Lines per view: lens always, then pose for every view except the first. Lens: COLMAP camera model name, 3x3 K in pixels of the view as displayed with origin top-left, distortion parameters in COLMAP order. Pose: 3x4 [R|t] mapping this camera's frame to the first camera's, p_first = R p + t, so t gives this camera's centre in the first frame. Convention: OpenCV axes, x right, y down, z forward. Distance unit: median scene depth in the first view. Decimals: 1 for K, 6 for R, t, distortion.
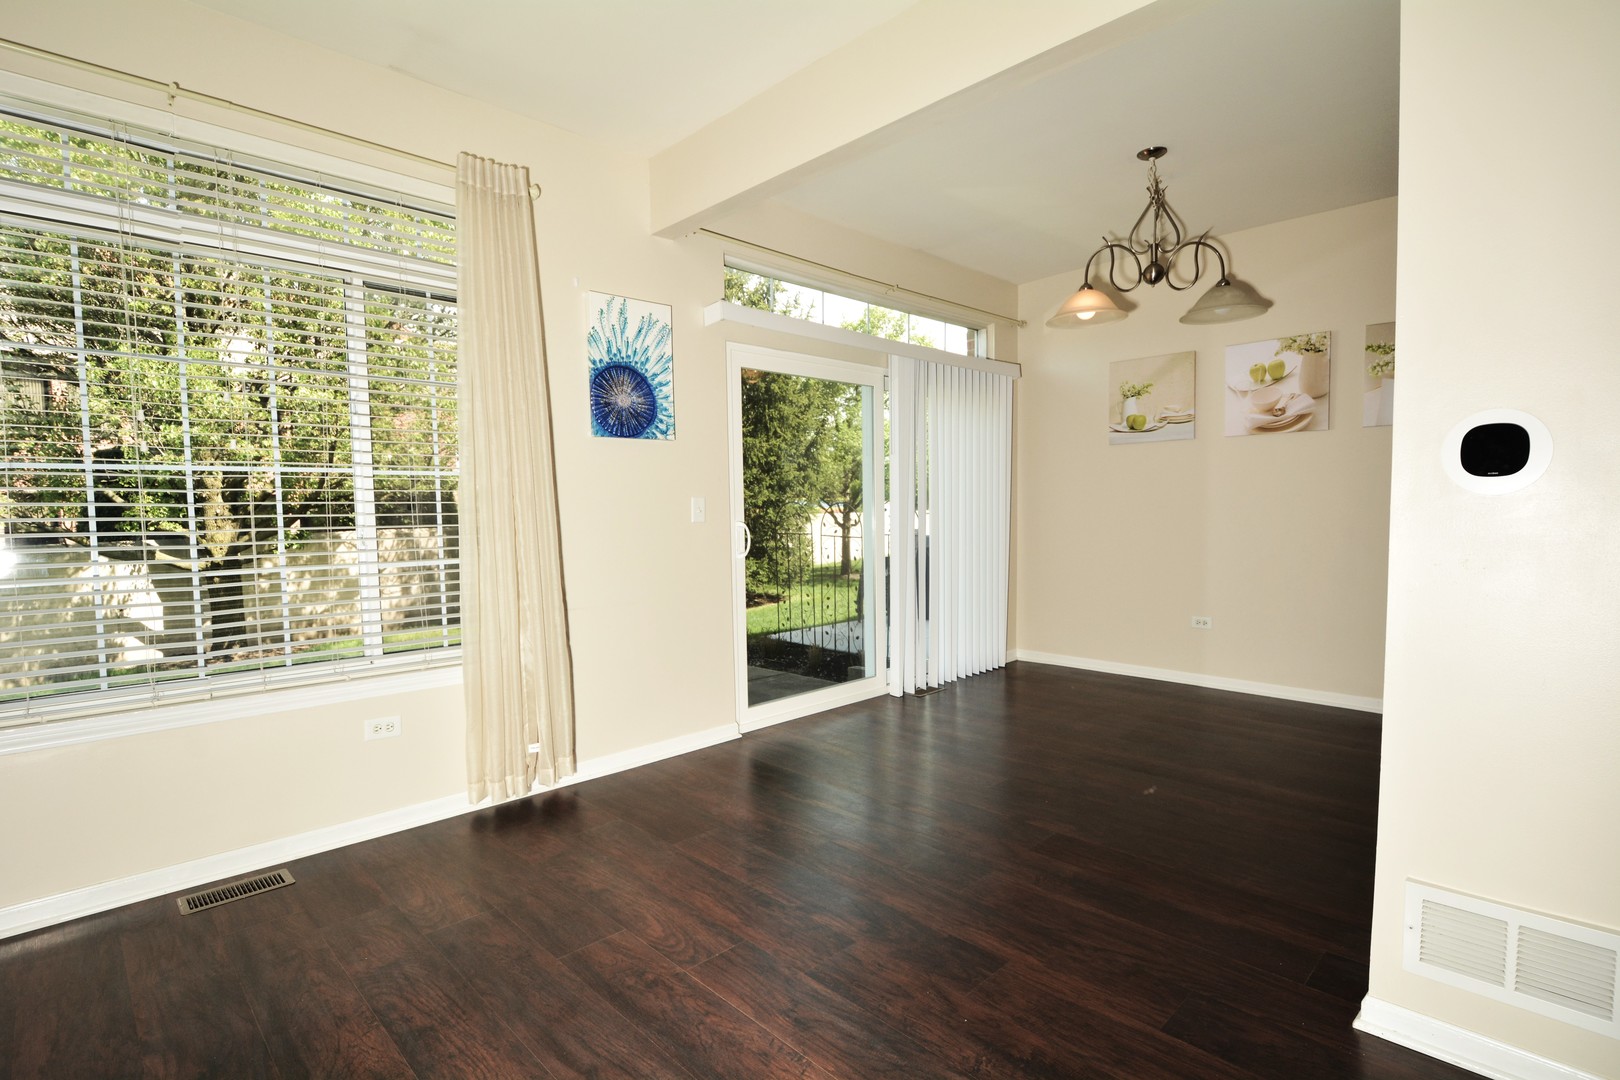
lens RADIAL K [[758.6, 0, 785.4], [0, 758.6, 571.4], [0, 0, 1]] dist [-0.004700, -0.004843]
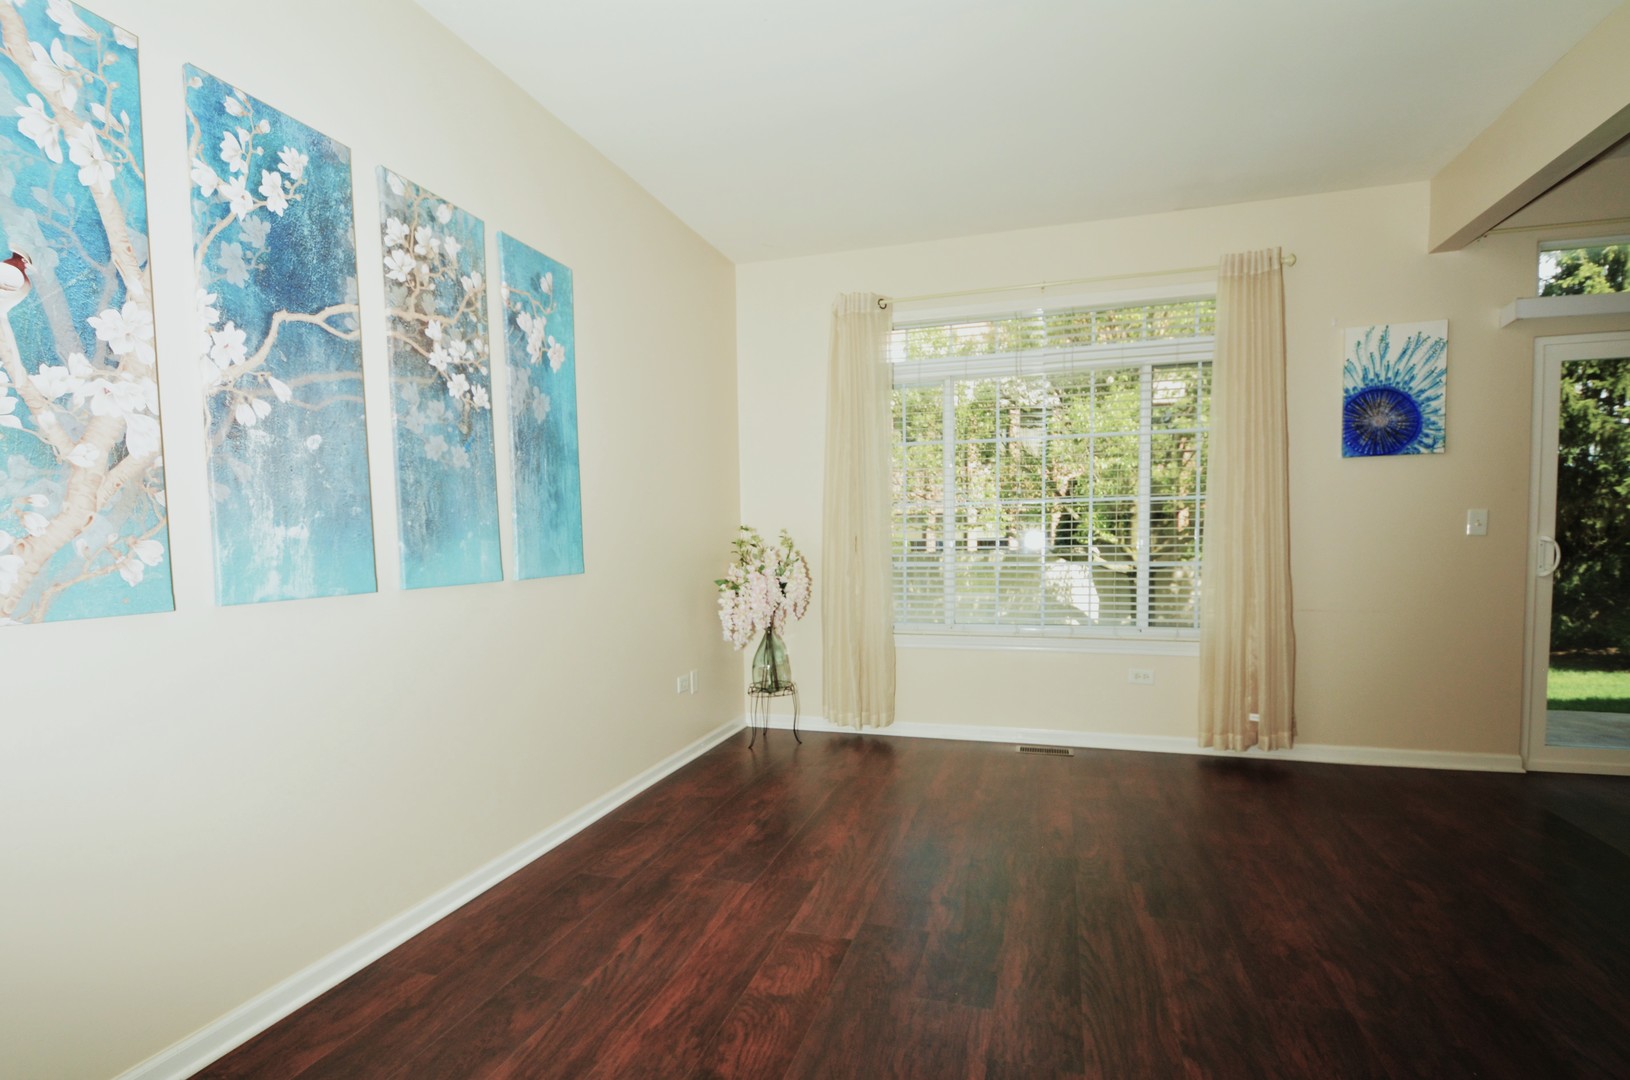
lens RADIAL K [[876.2, 0, 794.7], [0, 876.2, 598.3], [0, 0, 1]] dist [-0.023378, -0.005319]
pose [[0.473177, 0.067280, -0.878395, 0.477094], [-0.060288, 0.997215, 0.043905, 0.020123], [0.878902, 0.032182, 0.475915, -0.294796]]
